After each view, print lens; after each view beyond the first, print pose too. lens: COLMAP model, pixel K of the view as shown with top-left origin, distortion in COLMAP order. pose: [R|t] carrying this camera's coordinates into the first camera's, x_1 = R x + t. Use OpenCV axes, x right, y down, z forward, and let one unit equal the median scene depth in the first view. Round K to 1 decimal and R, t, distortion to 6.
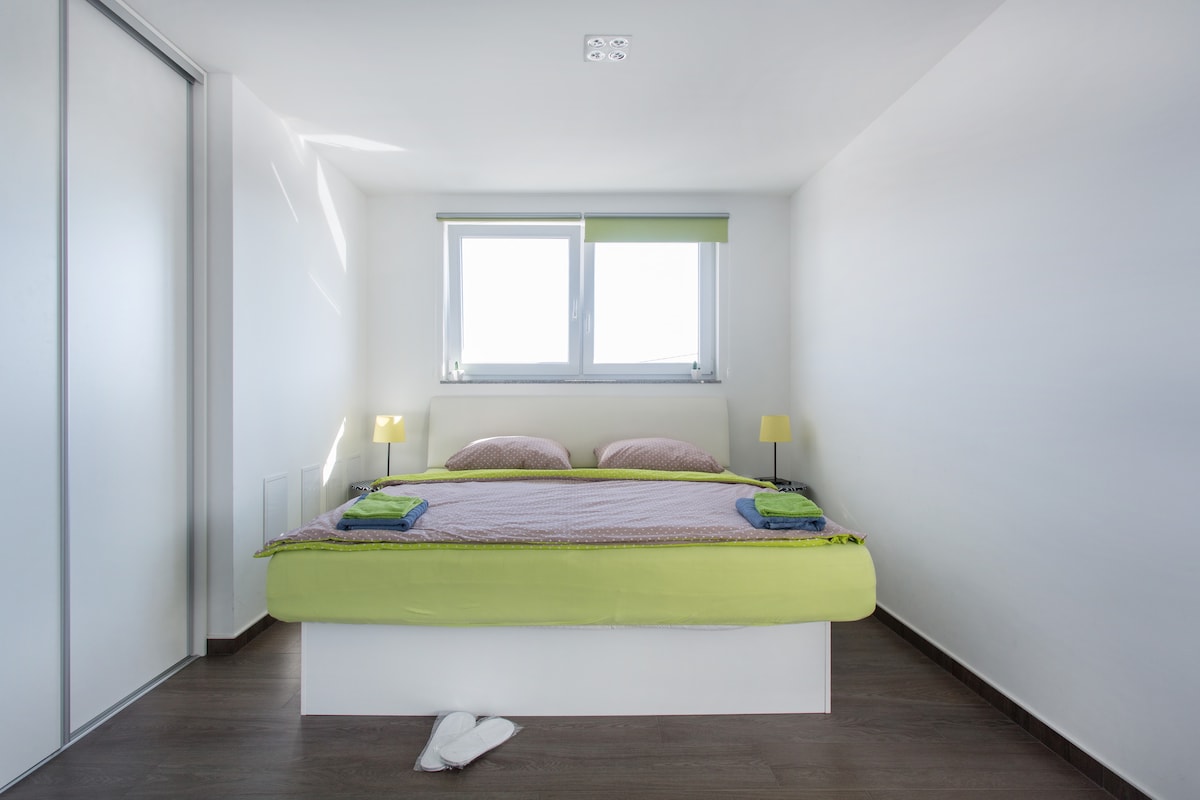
lens RADIAL K [[561.8, 0, 607.9], [0, 561.8, 398.4], [0, 0, 1]] dist [-0.000891, -0.000087]
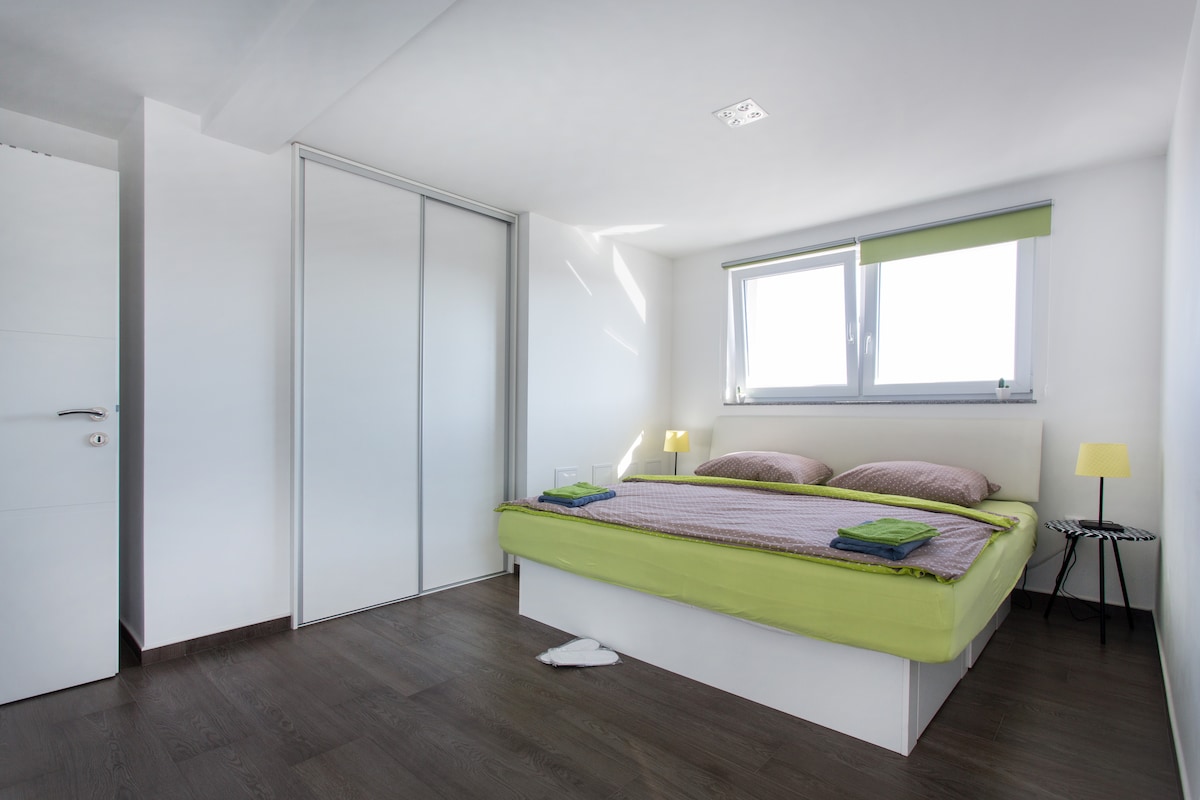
lens RADIAL K [[491.1, 0, 597.7], [0, 491.1, 418.9], [0, 0, 1]] dist [-0.001271, 0.000098]
pose [[0.786824, 0.011073, -0.617078, 0.197245], [-0.010020, 0.999936, 0.005167, -0.000798], [0.617096, 0.002117, 0.786885, 0.014355]]
